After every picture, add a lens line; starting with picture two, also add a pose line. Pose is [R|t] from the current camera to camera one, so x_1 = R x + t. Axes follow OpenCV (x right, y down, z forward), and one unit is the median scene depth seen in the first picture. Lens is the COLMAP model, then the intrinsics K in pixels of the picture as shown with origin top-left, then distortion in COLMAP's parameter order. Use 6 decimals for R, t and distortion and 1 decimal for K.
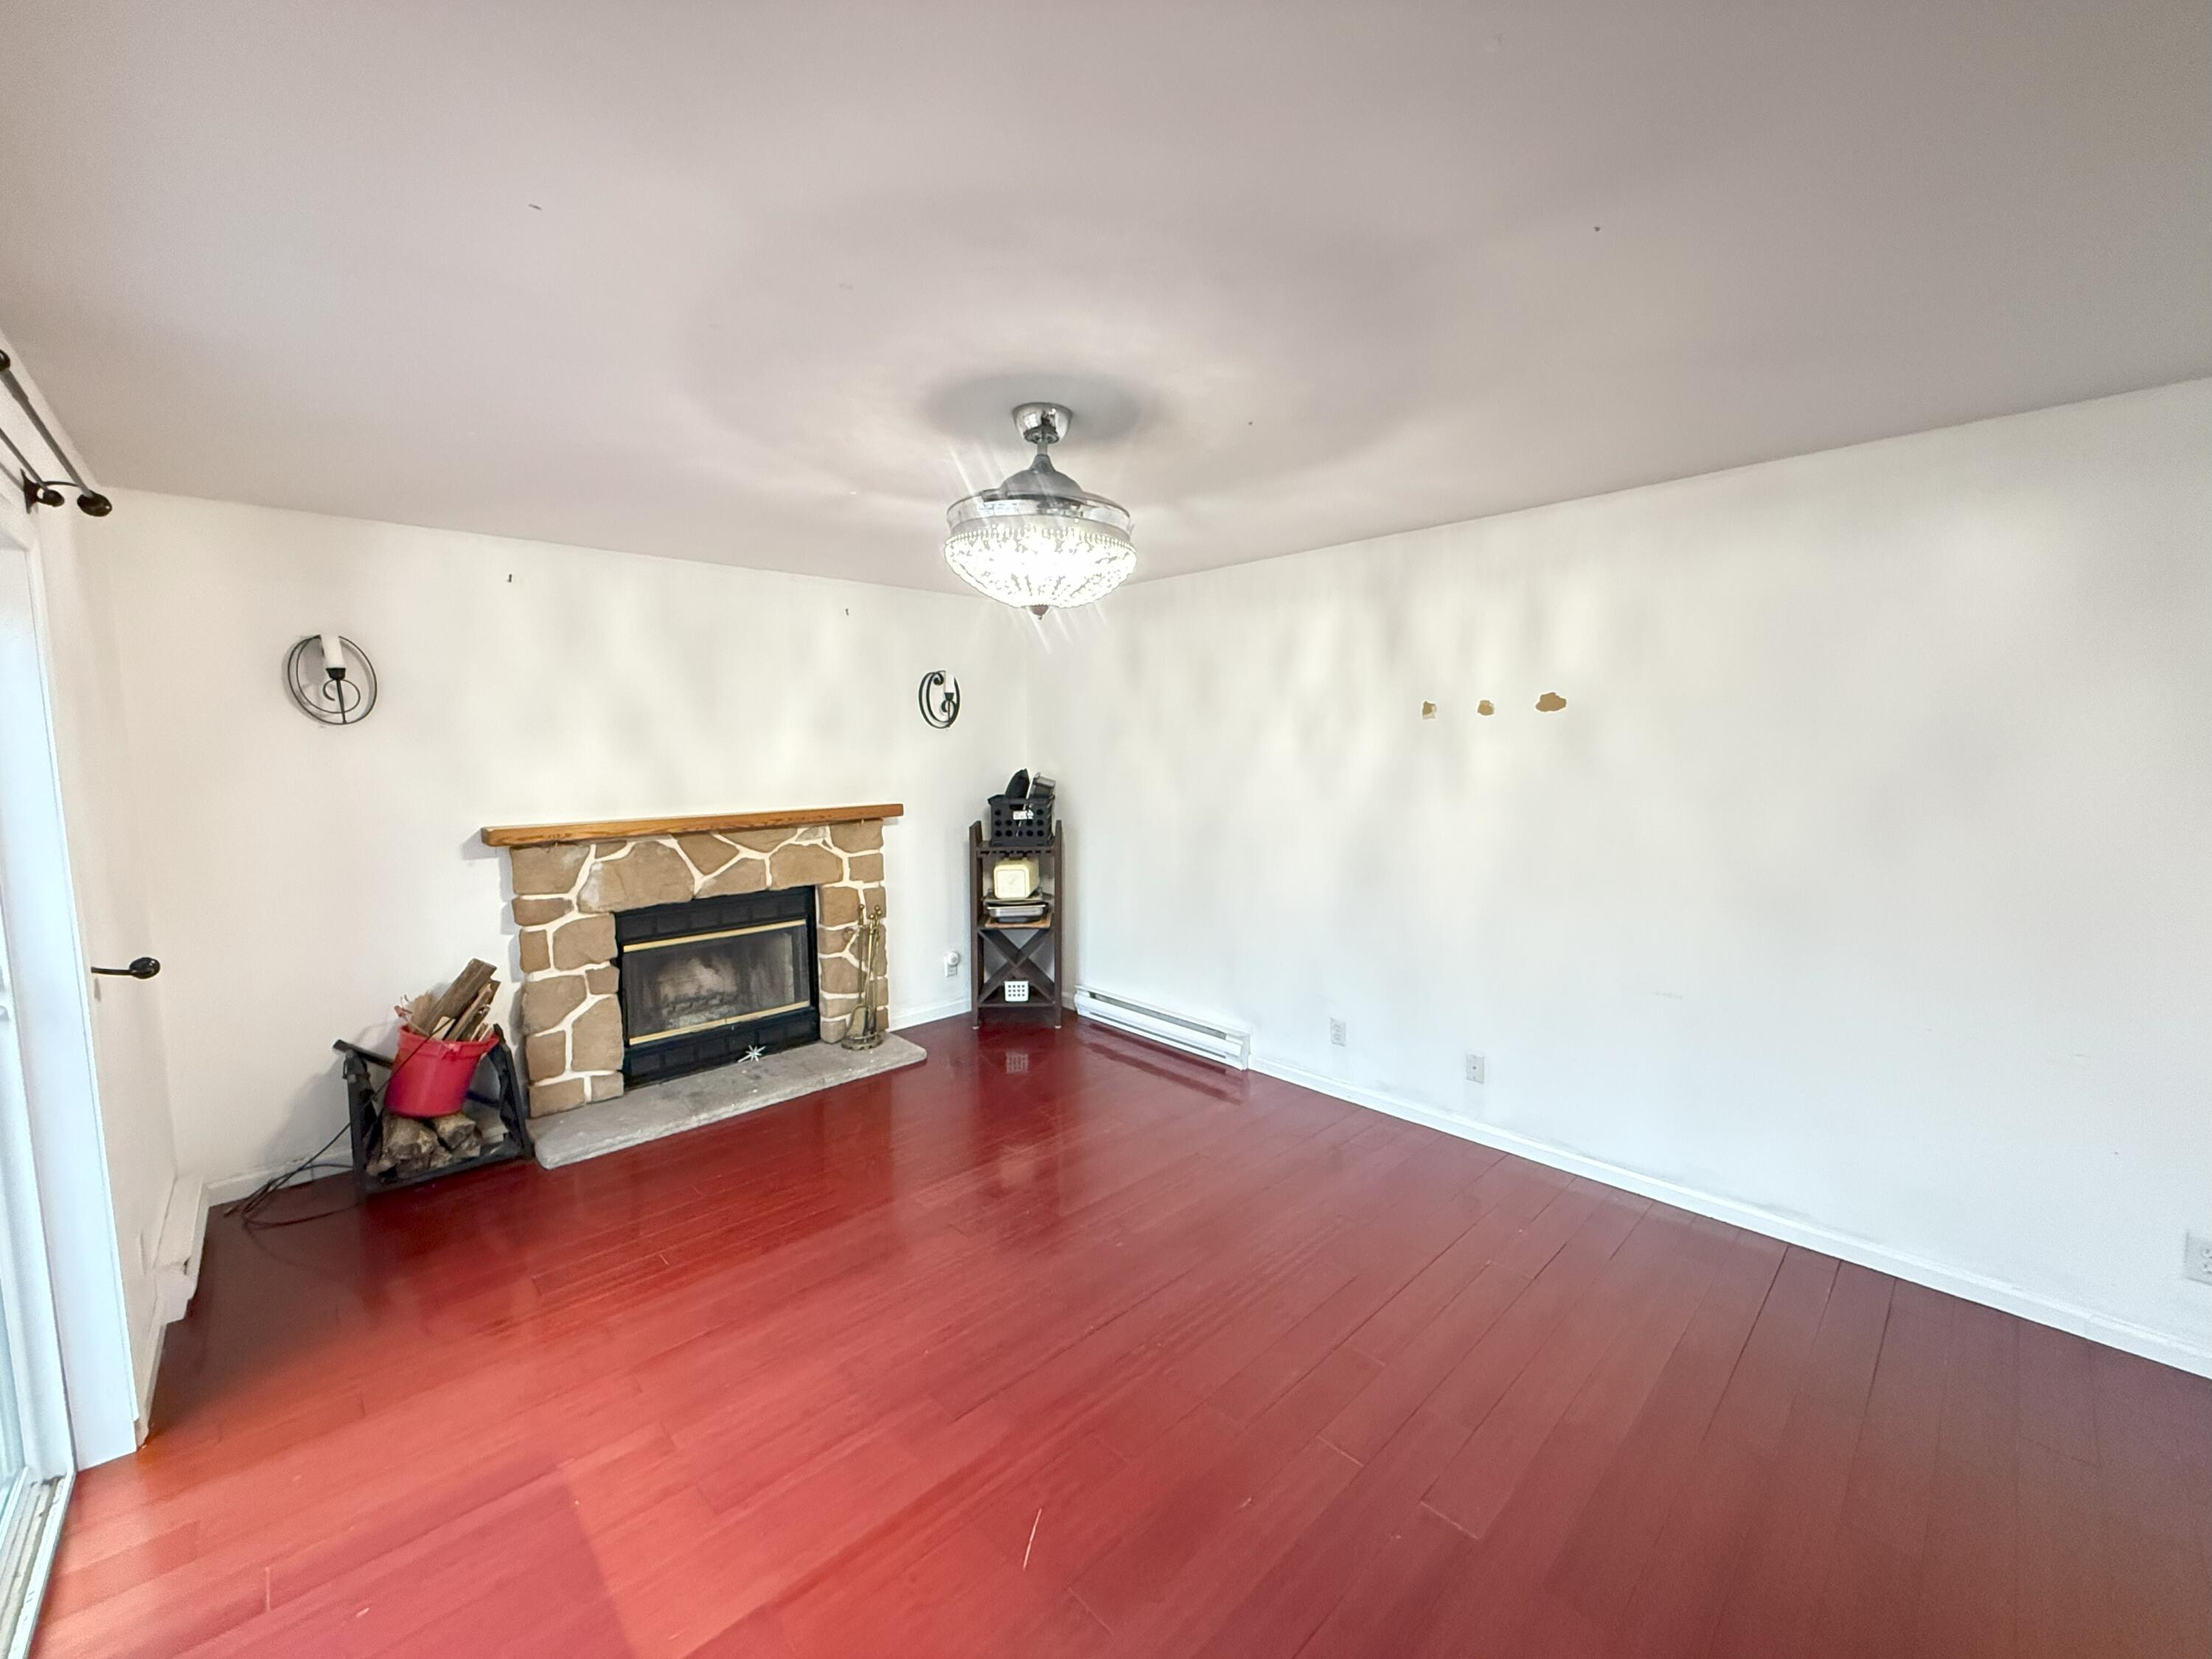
lens RADIAL K [[883.7, 0, 1096.6], [0, 883.7, 831.4], [0, 0, 1]] dist [0.000242, -0.000217]
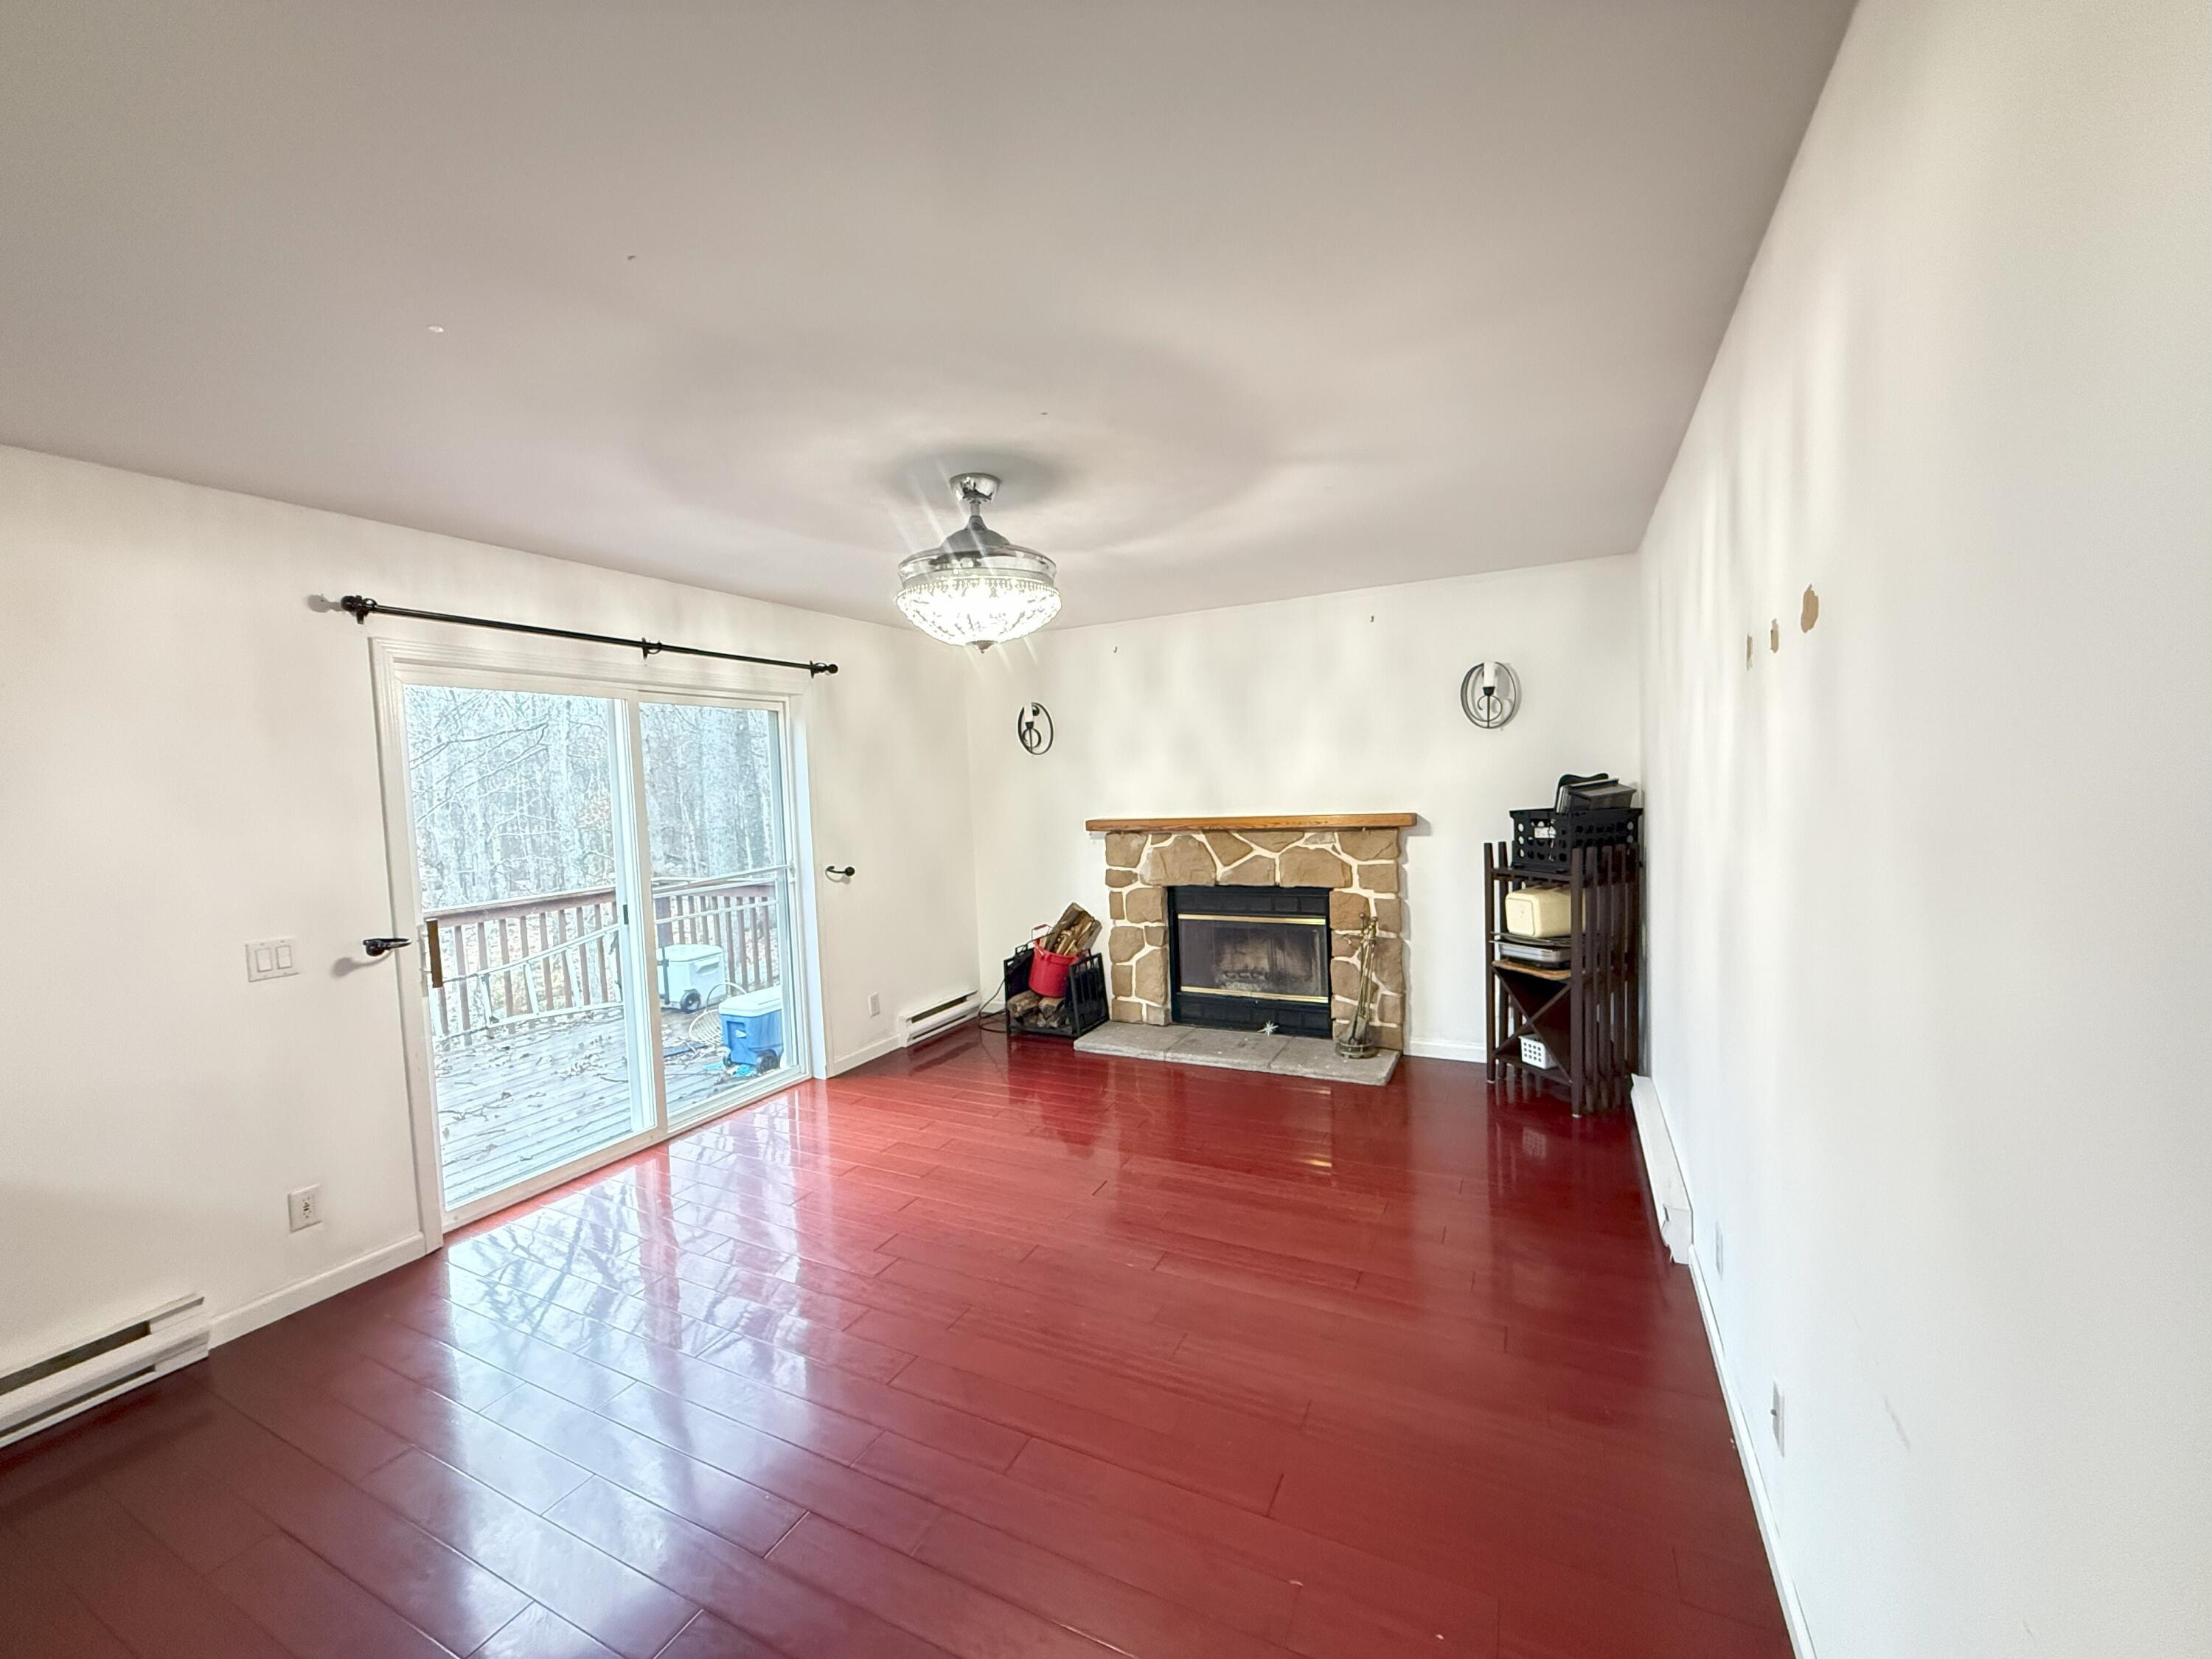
lens RADIAL K [[883.7, 0, 1096.6], [0, 883.7, 831.4], [0, 0, 1]] dist [0.000242, -0.000217]
pose [[0.342179, 0.053788, -0.938094, 0.622612], [-0.056579, 0.997728, 0.036569, -0.031793], [0.937930, 0.040563, 0.344444, 0.419636]]
